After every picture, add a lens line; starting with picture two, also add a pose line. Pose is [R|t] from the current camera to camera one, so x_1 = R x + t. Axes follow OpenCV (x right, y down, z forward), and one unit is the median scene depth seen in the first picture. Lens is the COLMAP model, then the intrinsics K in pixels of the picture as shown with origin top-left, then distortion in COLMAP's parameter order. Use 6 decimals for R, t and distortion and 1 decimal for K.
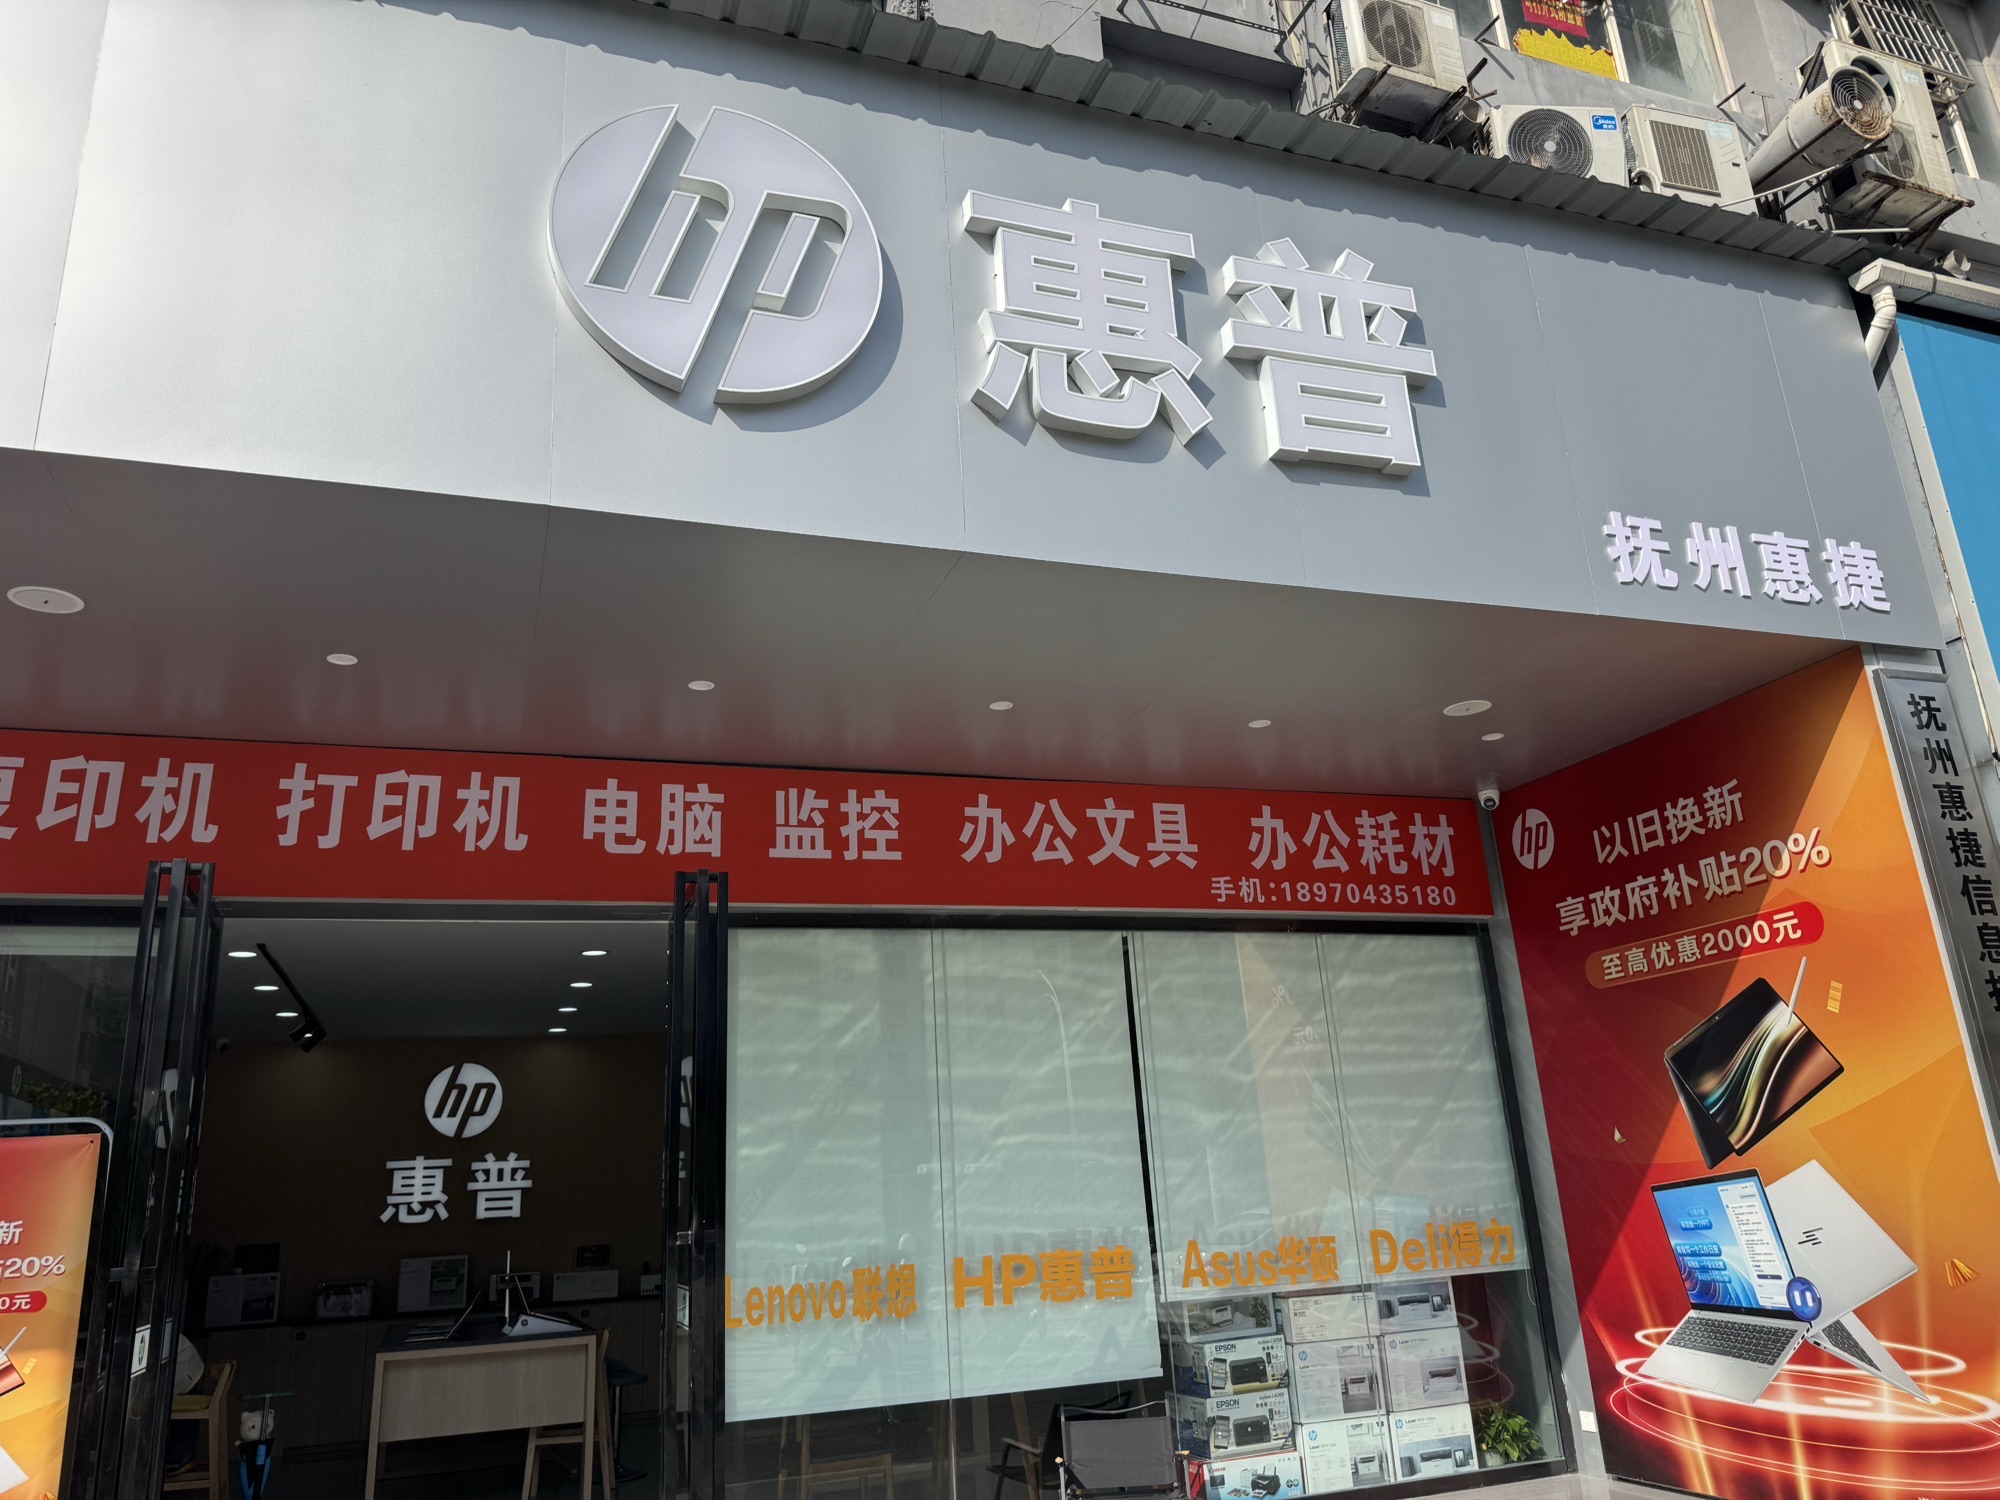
lens RADIAL K [[1422.4, 0, 979.4], [0, 1422.4, 747.3], [0, 0, 1]] dist [0.159583, -0.339491]
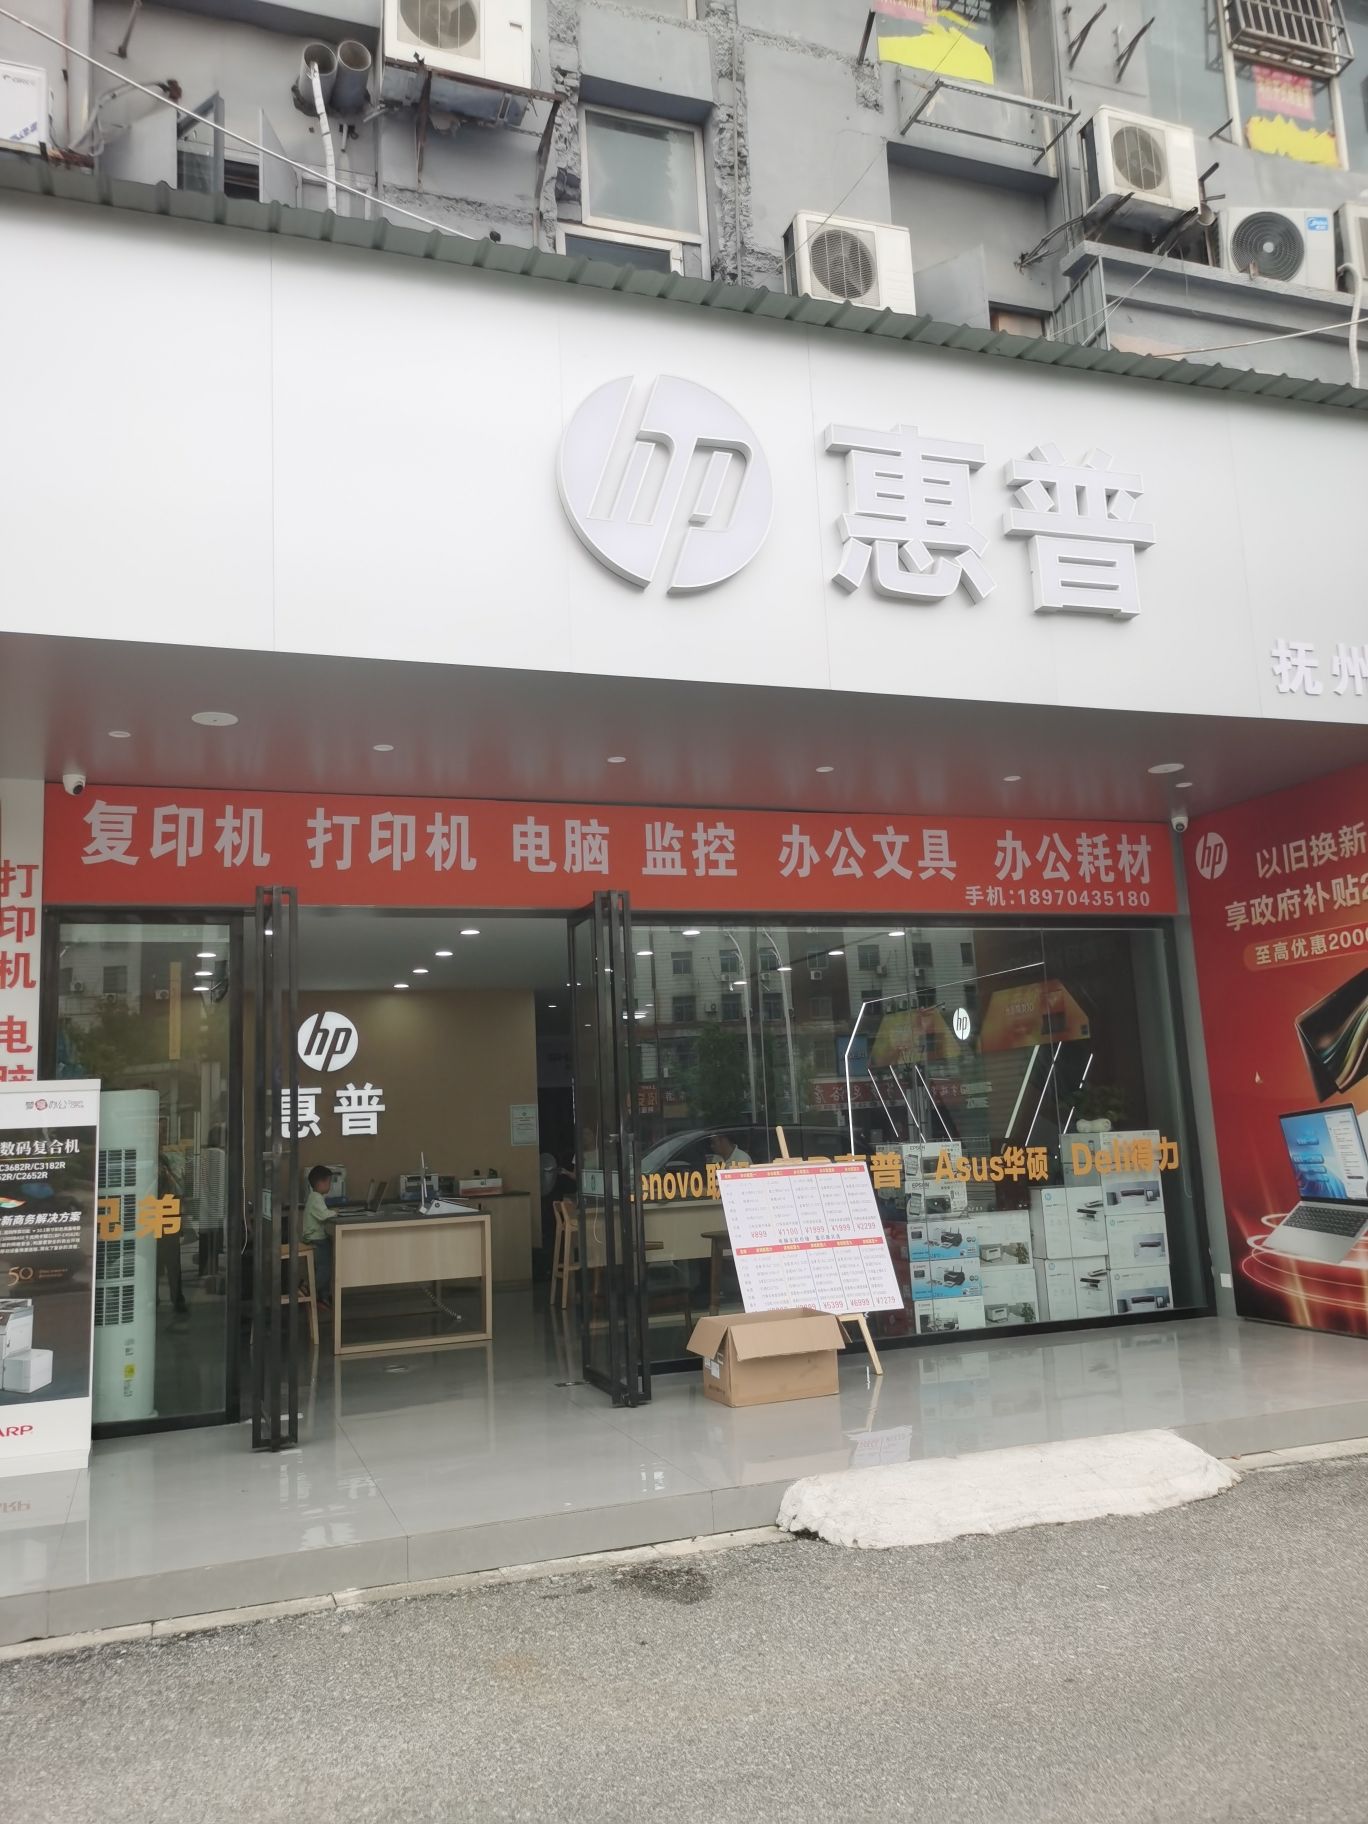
lens RADIAL K [[1414.8, 0, 684.0], [0, 1414.8, 912.0], [0, 0, 1]] dist [0.055388, -0.117163]
pose [[0.999952, 0.009676, 0.001326, -0.099884], [-0.009765, 0.988894, 0.148301, -0.078255], [0.000123, -0.148307, 0.988941, -0.294308]]
